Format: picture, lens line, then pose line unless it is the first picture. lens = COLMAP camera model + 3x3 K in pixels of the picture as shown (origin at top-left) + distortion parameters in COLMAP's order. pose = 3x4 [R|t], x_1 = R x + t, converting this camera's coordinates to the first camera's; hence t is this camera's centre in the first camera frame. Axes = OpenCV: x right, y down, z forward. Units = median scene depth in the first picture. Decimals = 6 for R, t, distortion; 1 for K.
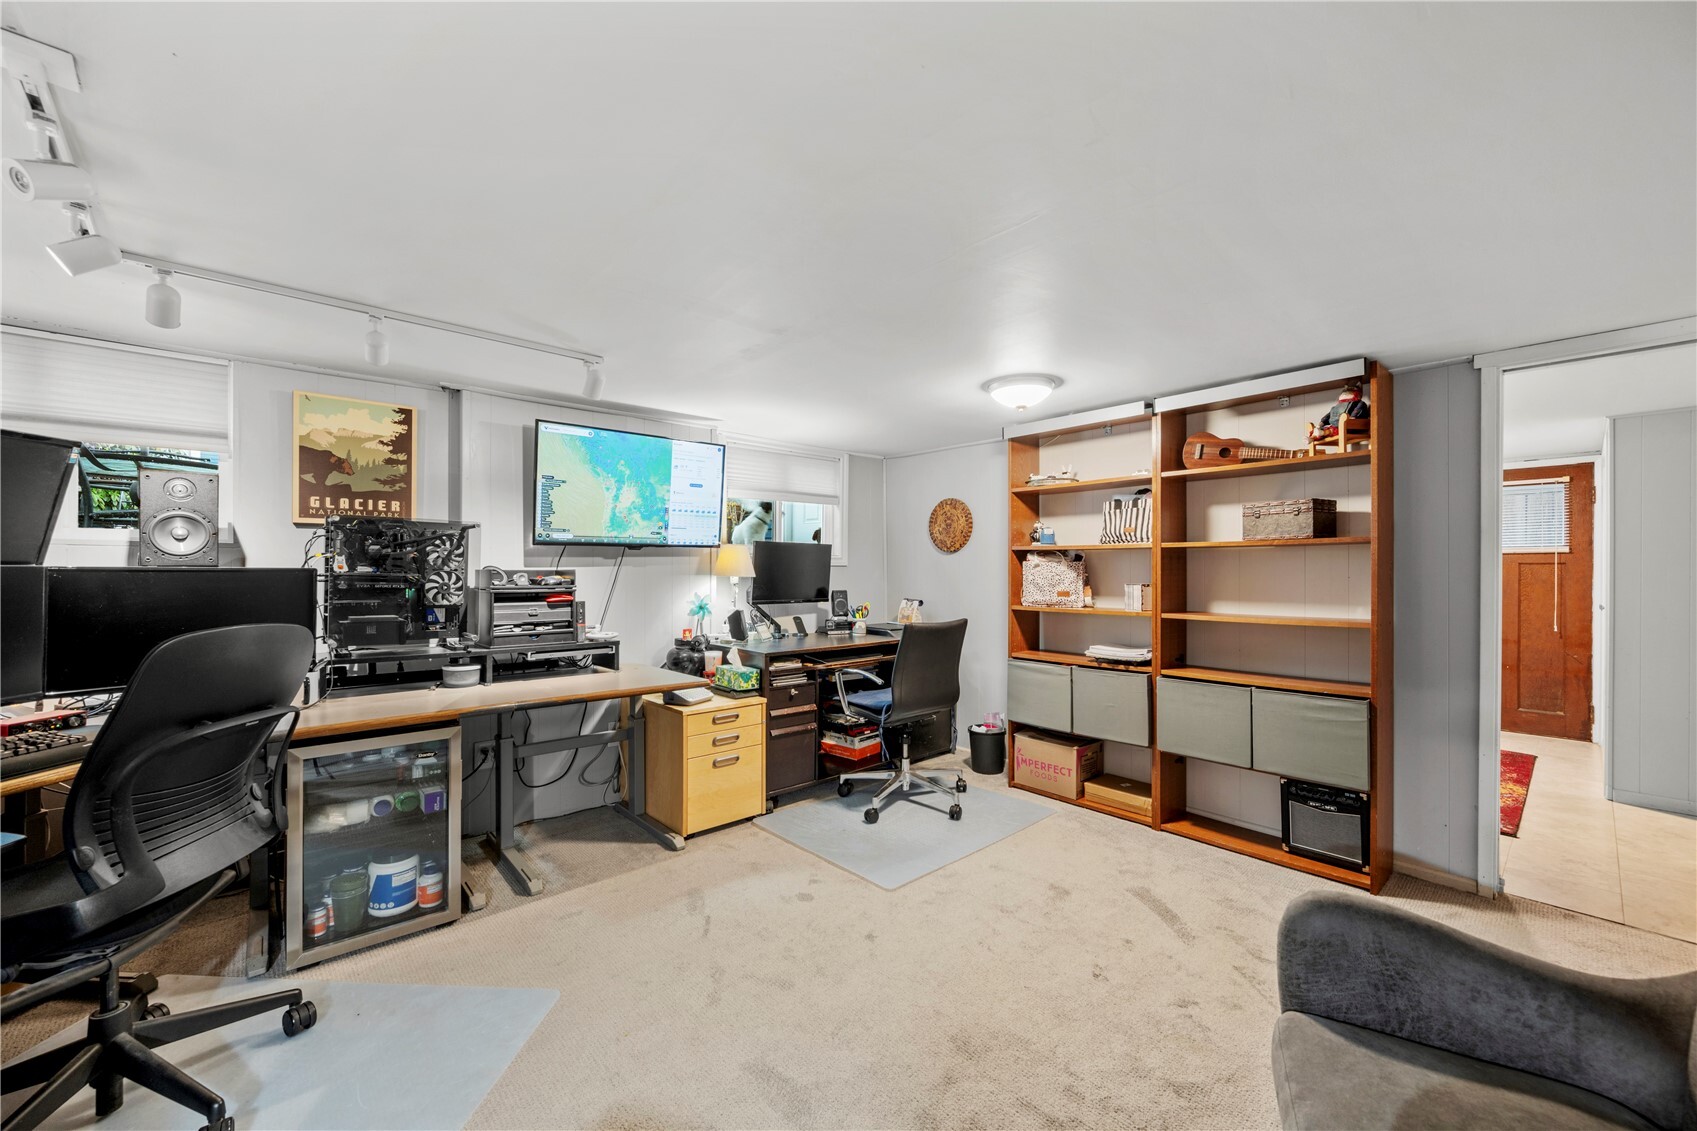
lens RADIAL K [[671.3, 0, 840.5], [0, 671.3, 567.0], [0, 0, 1]] dist [-0.002687, -0.000064]
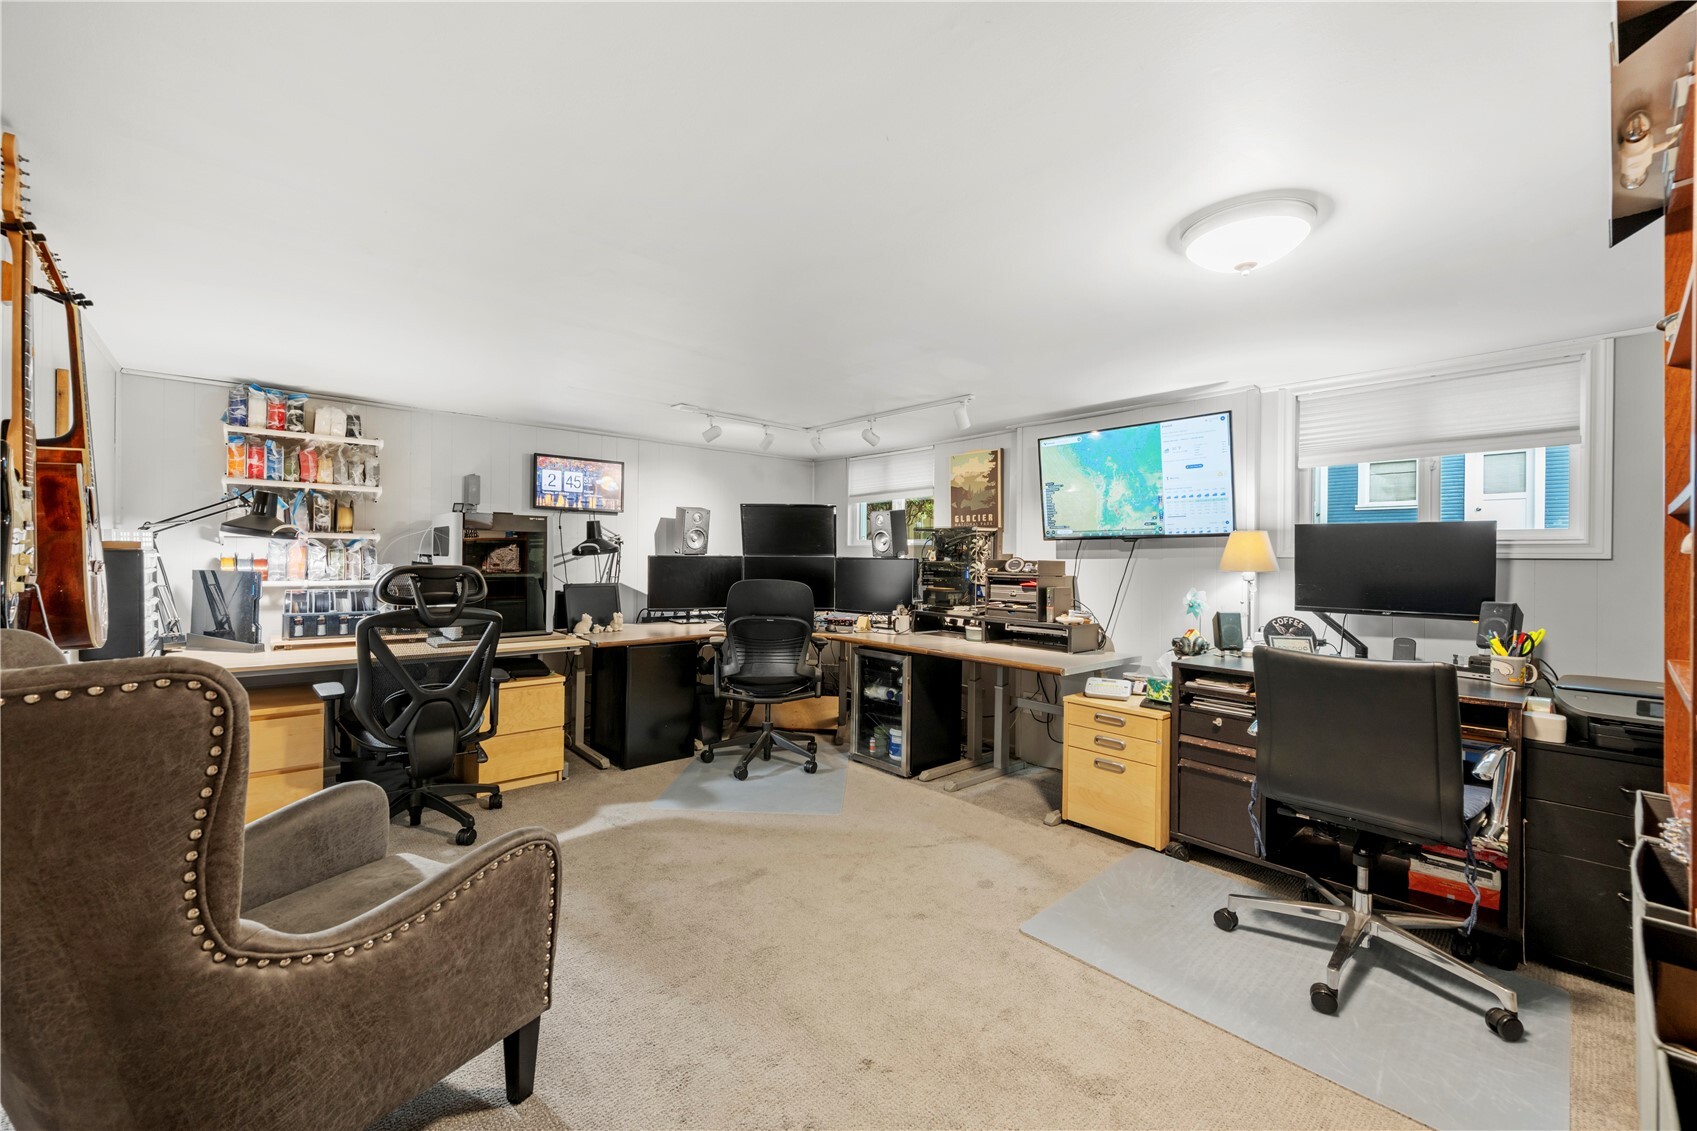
lens RADIAL K [[671.3, 0, 840.5], [0, 671.3, 558.3], [0, 0, 1]] dist [-0.002687, -0.000064]
pose [[-0.008000, -0.001772, -0.999966, 0.726204], [-0.009207, 0.999956, -0.001698, 0.005059], [0.999926, 0.009193, -0.008016, 0.596187]]
